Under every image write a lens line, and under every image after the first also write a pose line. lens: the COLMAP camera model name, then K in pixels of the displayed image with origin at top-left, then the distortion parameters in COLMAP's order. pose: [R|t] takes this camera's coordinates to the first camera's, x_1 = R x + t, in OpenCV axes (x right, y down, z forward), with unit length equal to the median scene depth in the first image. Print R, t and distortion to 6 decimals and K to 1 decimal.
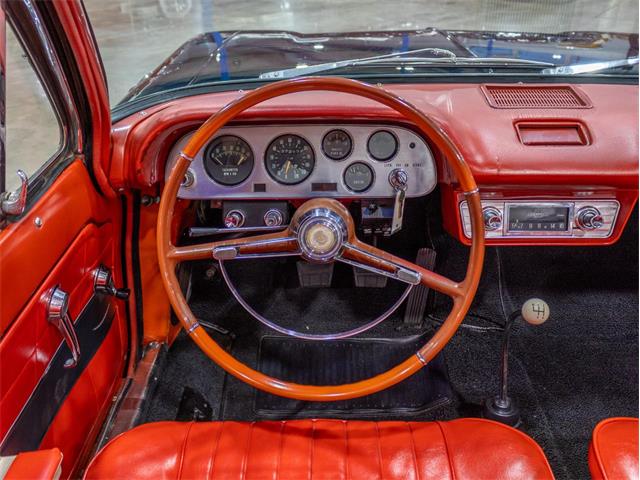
lens RADIAL K [[610.7, 0, 313.4], [0, 610.7, 241.5], [0, 0, 1]] dist [-0.019688, 0.000000]
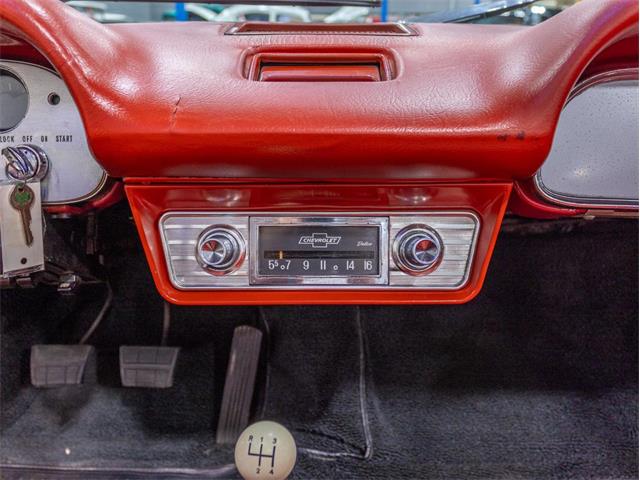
lens RADIAL K [[610.7, 0, 317.7], [0, 610.7, 238.3], [0, 0, 1]] dist [-0.019688, 0.000000]
pose [[0.999523, 0.006250, 0.030241, 0.353517], [-0.001498, 0.987967, -0.154657, 0.029766], [-0.030843, 0.154538, 0.987505, 0.509342]]
